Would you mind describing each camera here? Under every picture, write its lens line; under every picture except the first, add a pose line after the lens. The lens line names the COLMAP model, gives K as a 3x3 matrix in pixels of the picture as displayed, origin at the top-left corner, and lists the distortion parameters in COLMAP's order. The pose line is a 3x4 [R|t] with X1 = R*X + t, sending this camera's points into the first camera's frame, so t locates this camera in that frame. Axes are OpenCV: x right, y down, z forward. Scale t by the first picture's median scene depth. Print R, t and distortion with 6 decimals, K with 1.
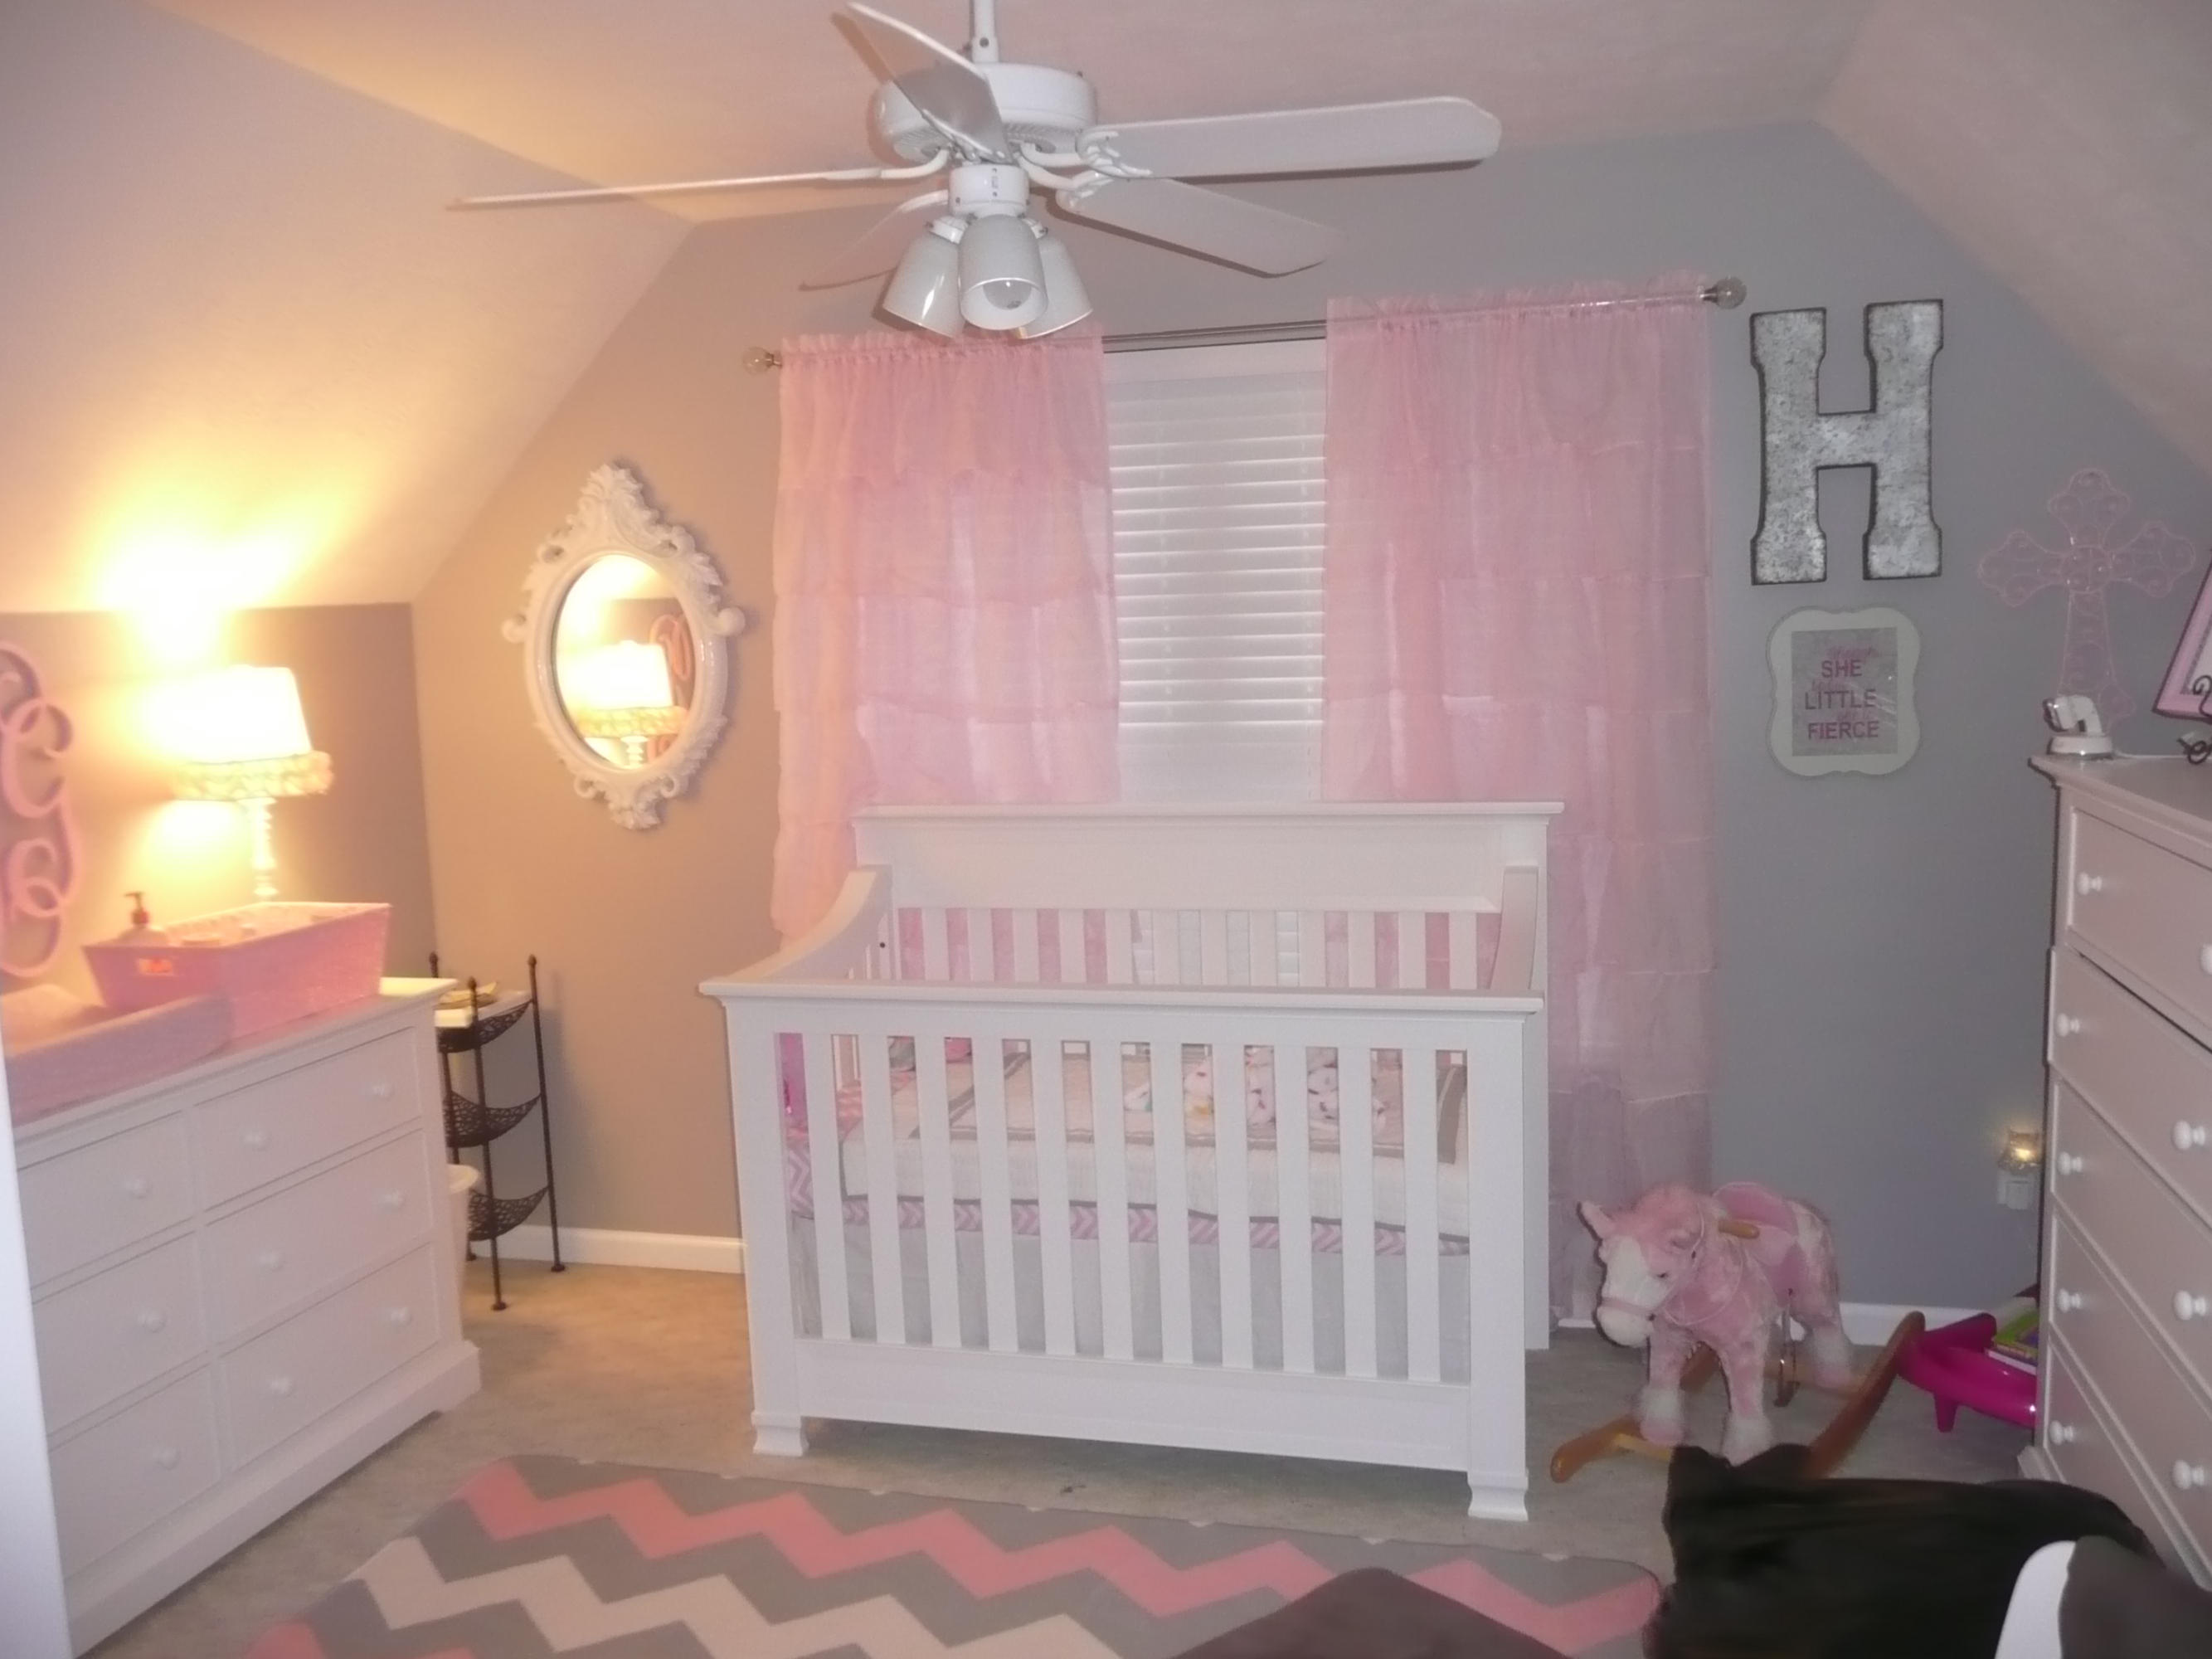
lens RADIAL K [[1851.3, 0, 1118.0], [0, 1851.3, 832.1], [0, 0, 1]] dist [-0.020563, 0.017562]
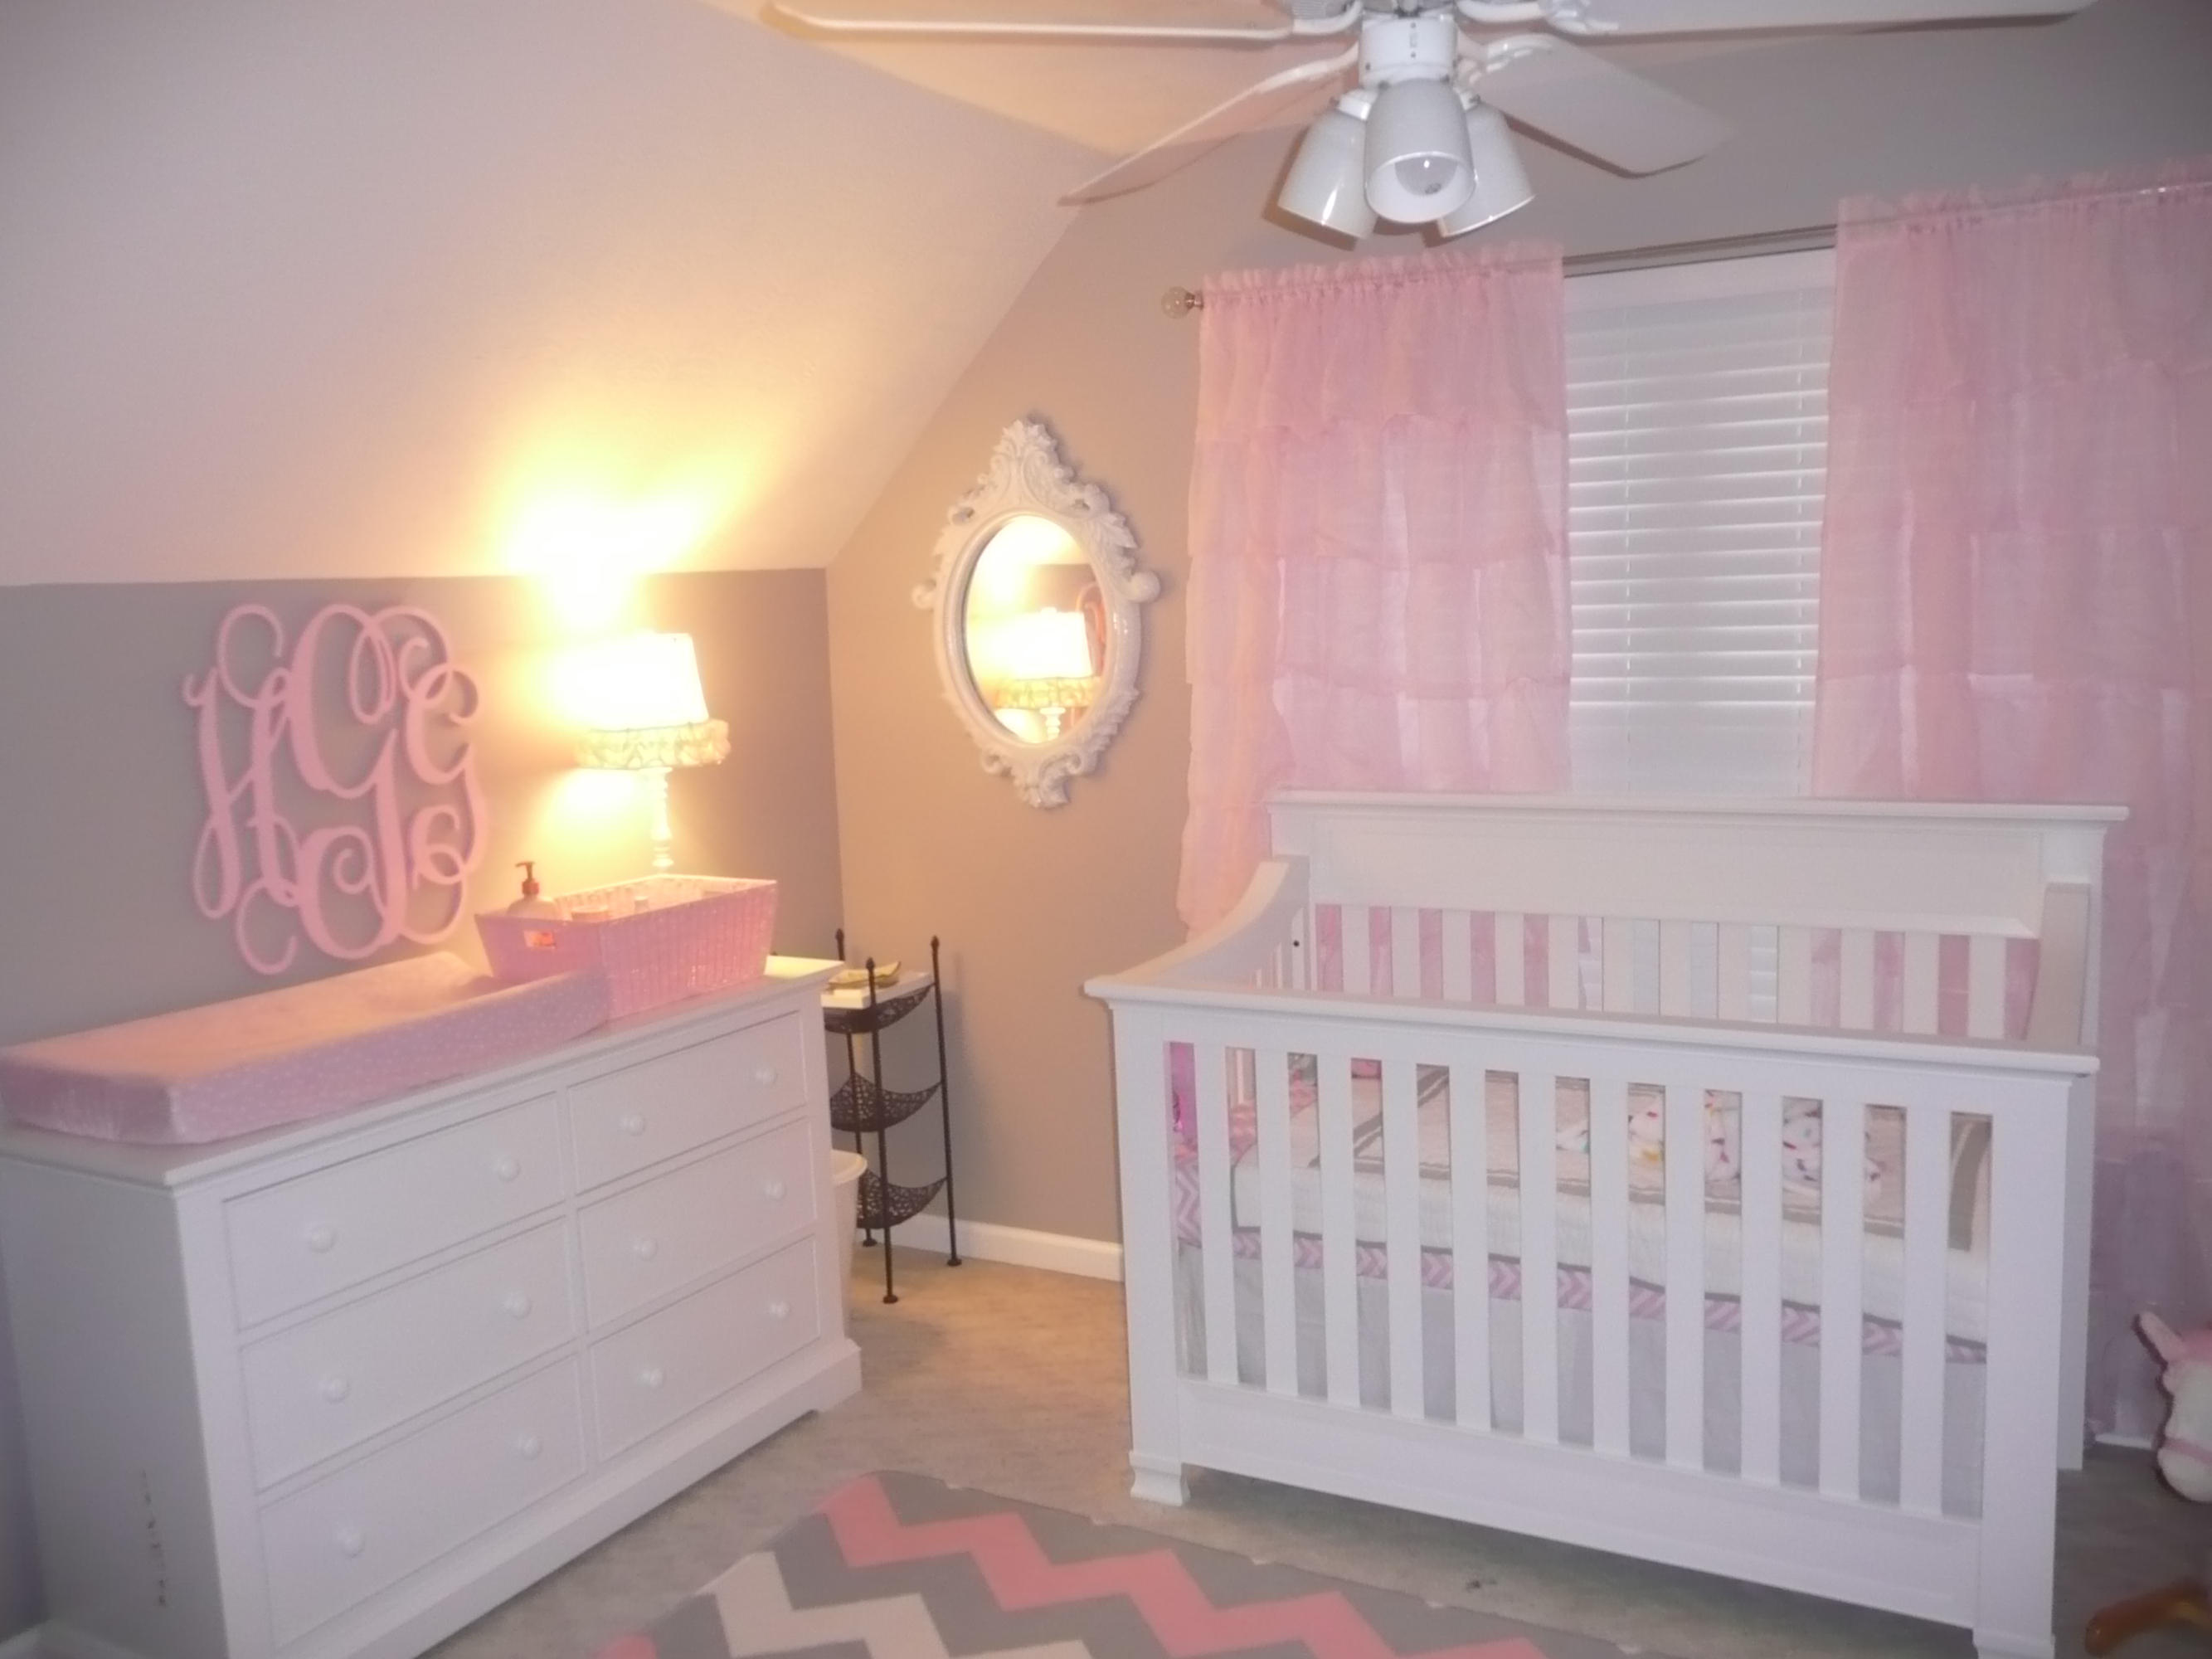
lens RADIAL K [[1851.3, 0, 1118.0], [0, 1851.3, 832.1], [0, 0, 1]] dist [-0.020563, 0.017562]
pose [[0.968818, 0.030054, -0.245943, 0.011491], [-0.026495, 0.999491, 0.017766, -0.007970], [0.246352, -0.010696, 0.969121, 0.109959]]
